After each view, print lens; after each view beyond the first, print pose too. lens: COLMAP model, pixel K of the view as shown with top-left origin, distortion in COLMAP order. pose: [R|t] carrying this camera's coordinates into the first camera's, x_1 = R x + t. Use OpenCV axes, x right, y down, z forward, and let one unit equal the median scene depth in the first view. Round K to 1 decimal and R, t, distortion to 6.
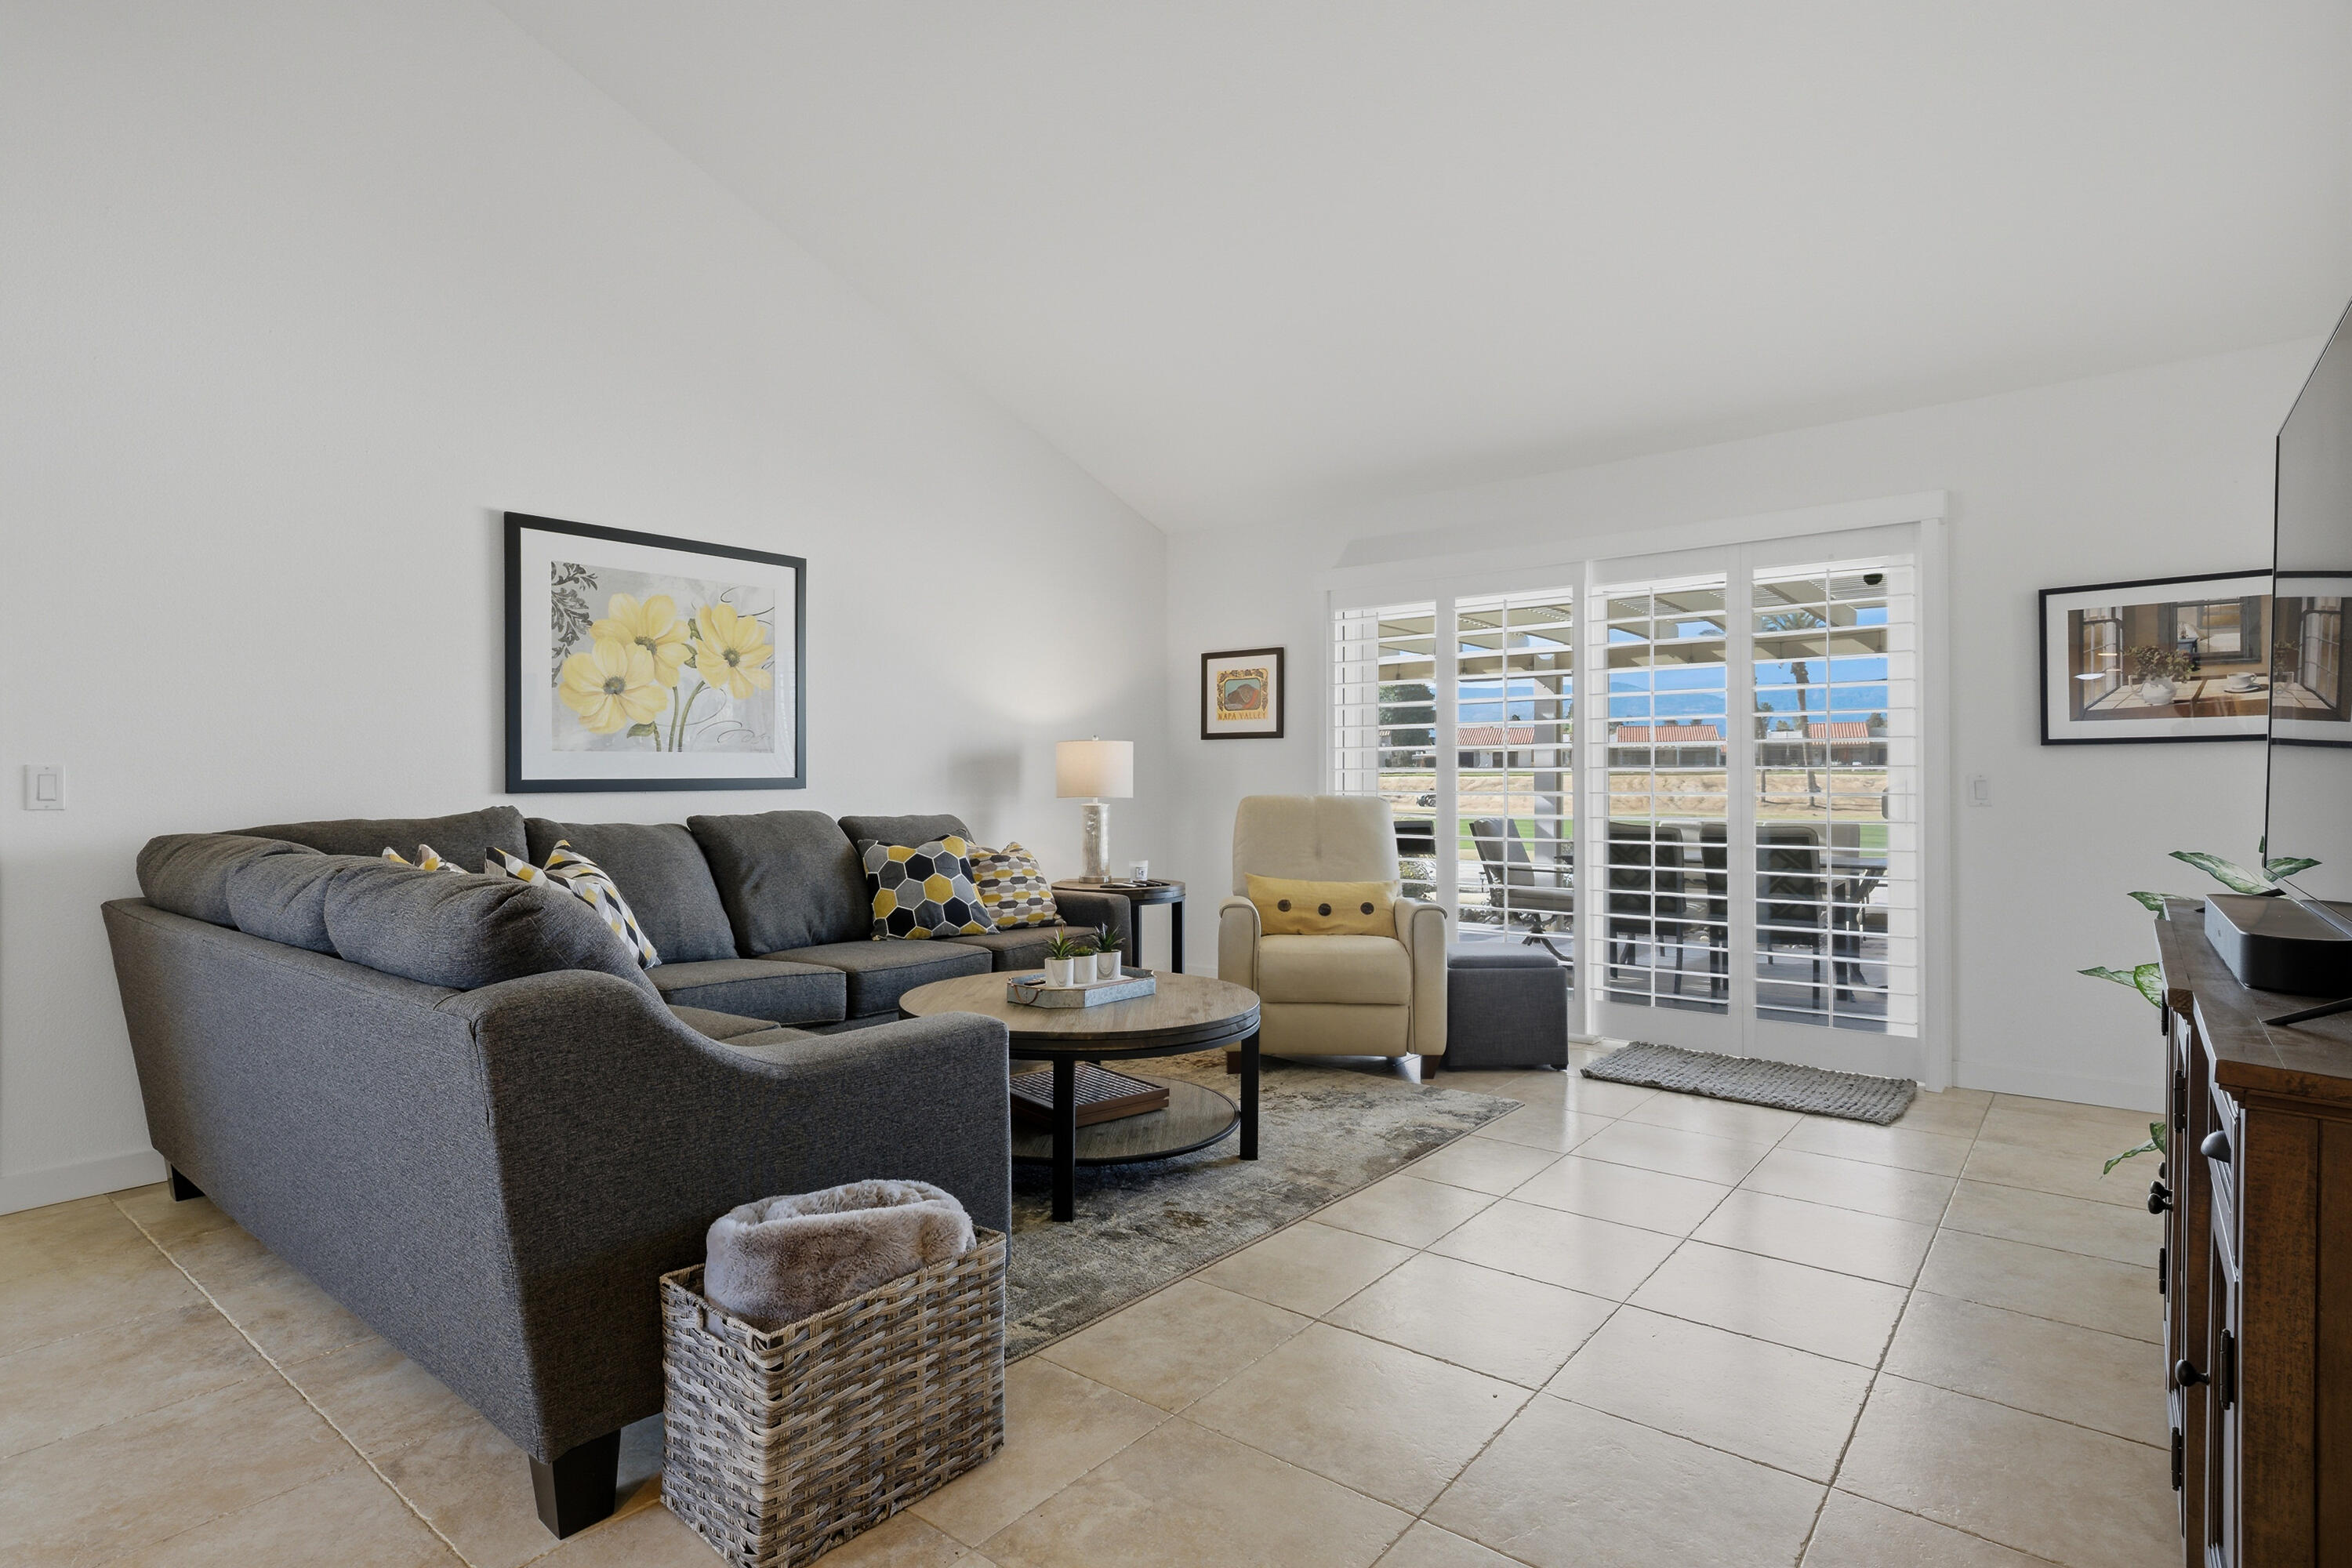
lens RADIAL K [[1176.7, 0, 1176.0], [0, 1176.7, 784.0], [0, 0, 1]] dist [0.042759, 0.000222]
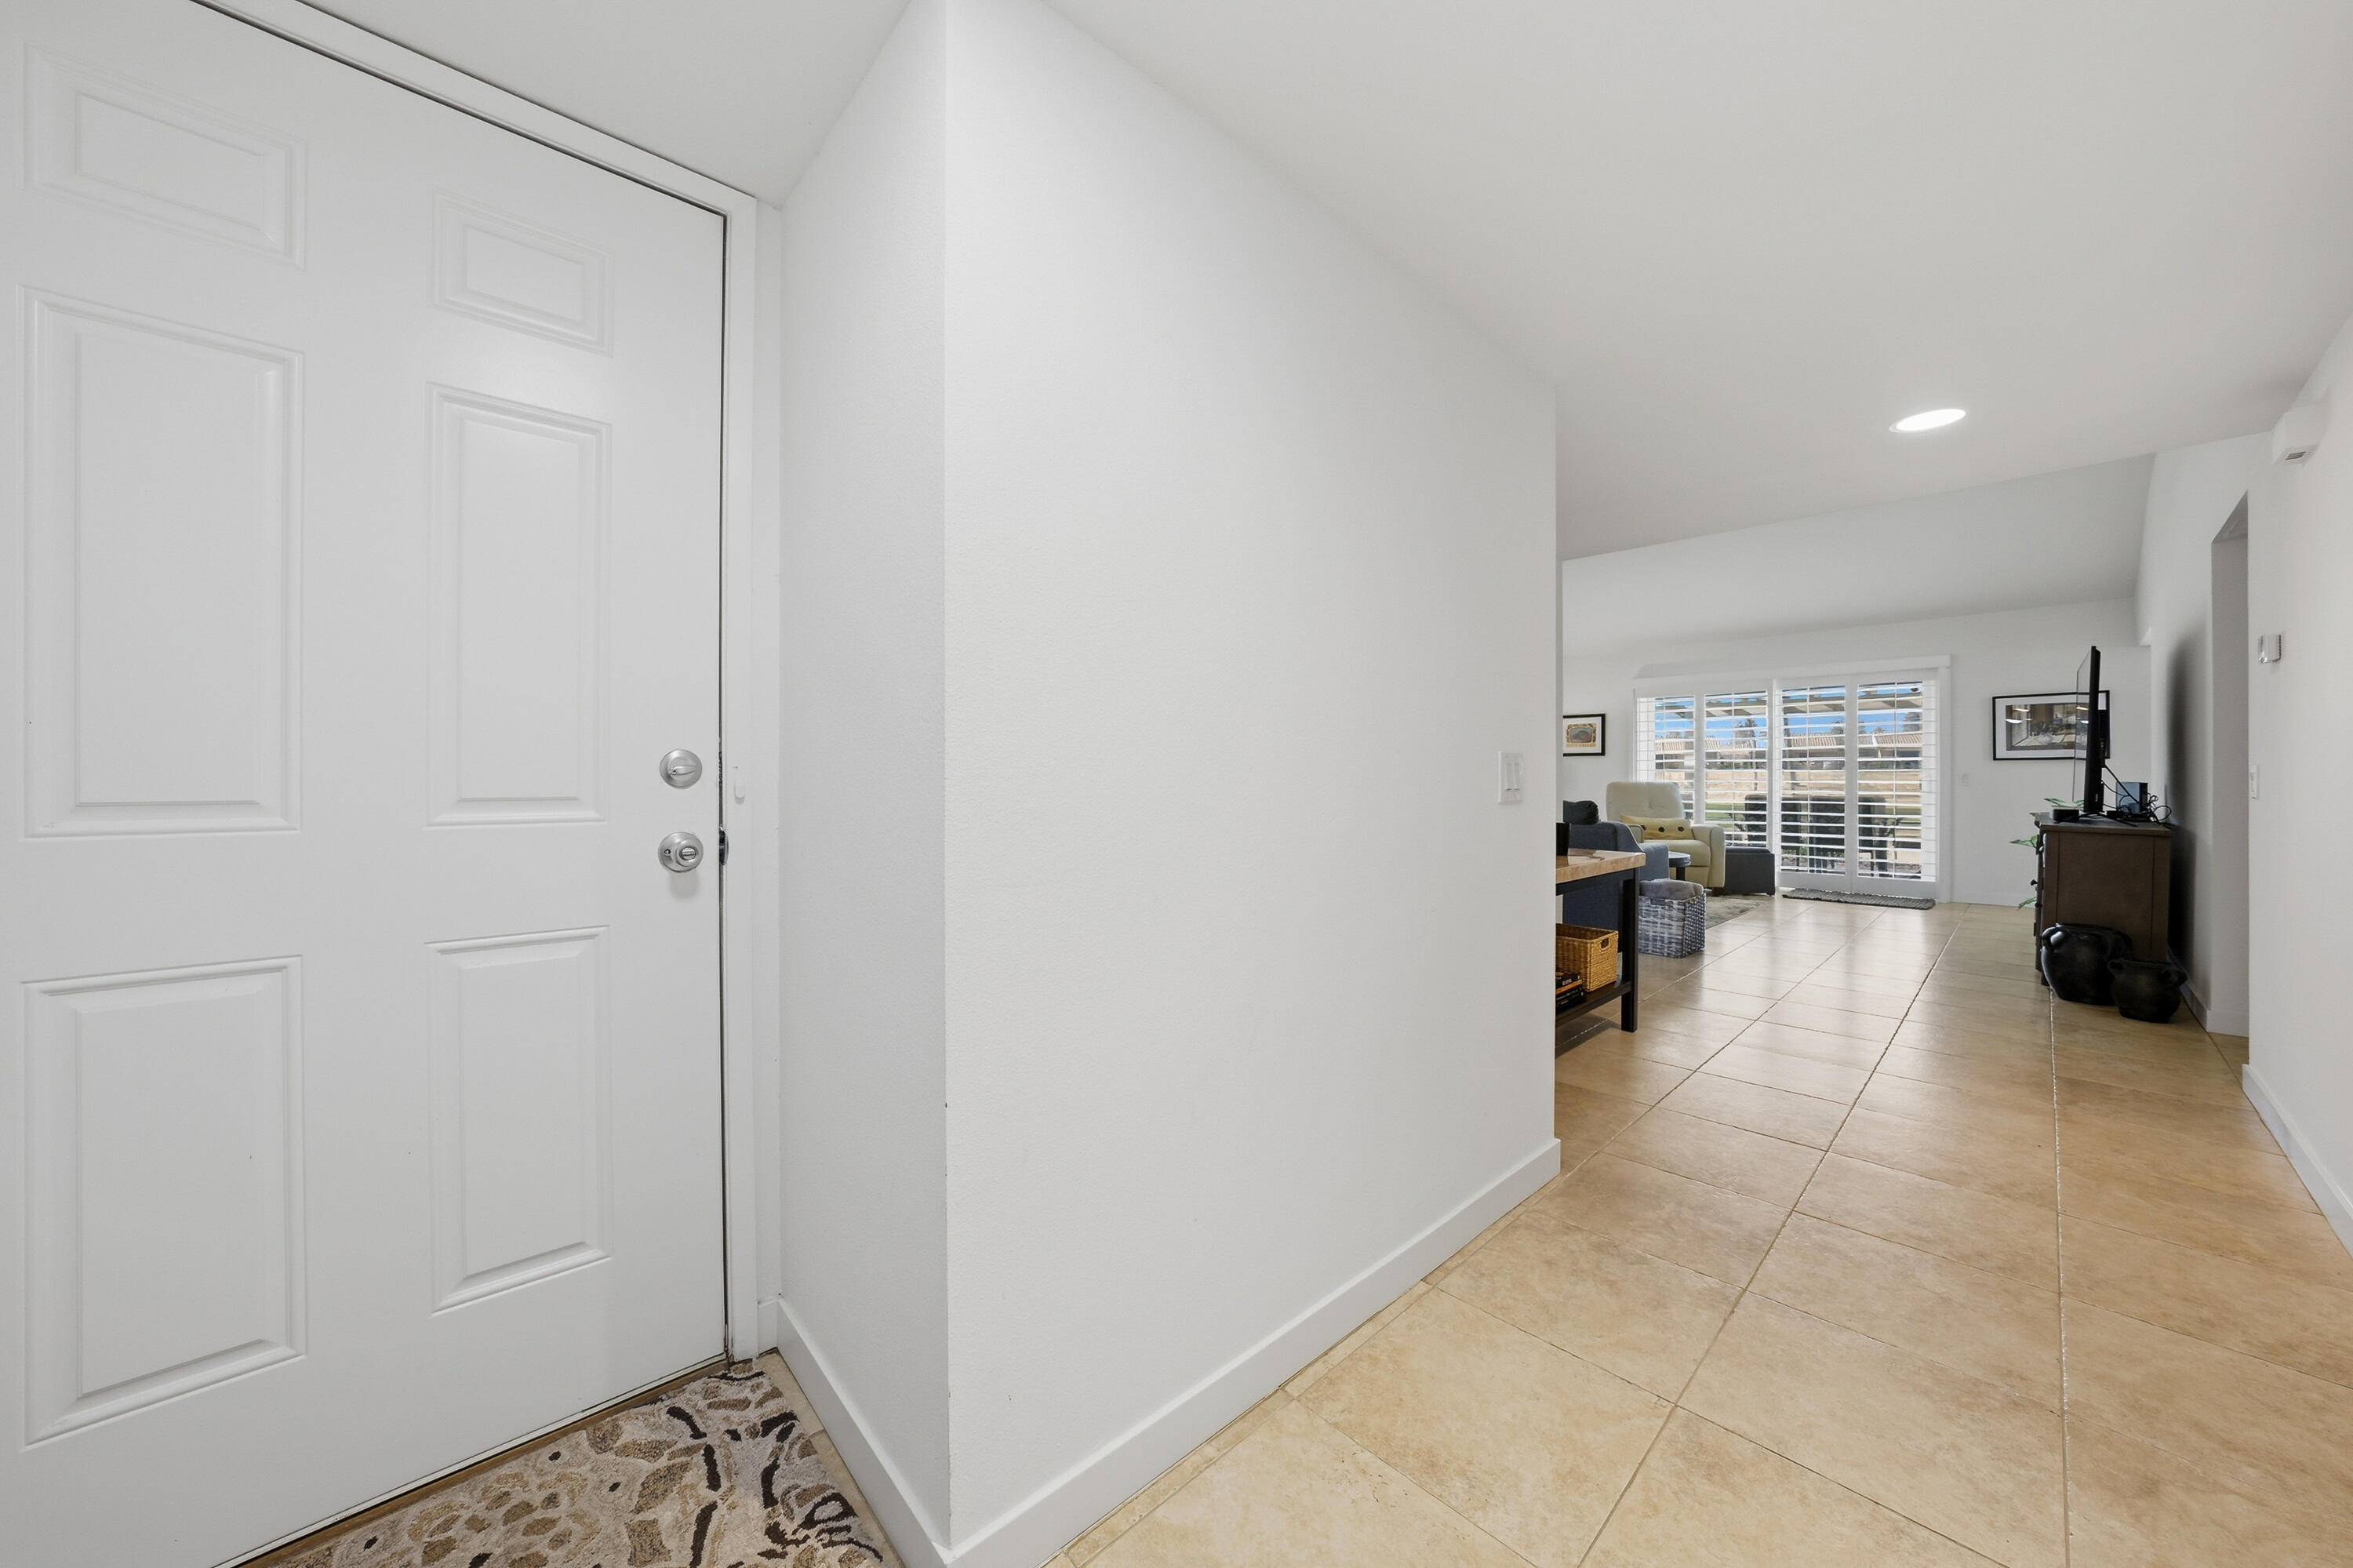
lens RADIAL K [[811.9, 0, 1176.5], [0, 811.9, 784.0], [0, 0, 1]] dist [-0.000183, 0.000033]
pose [[0.987910, -0.000411, -0.155029, -0.630659], [0.002645, 0.999896, 0.014203, -0.013543], [0.155007, -0.014441, 0.987808, -0.842705]]
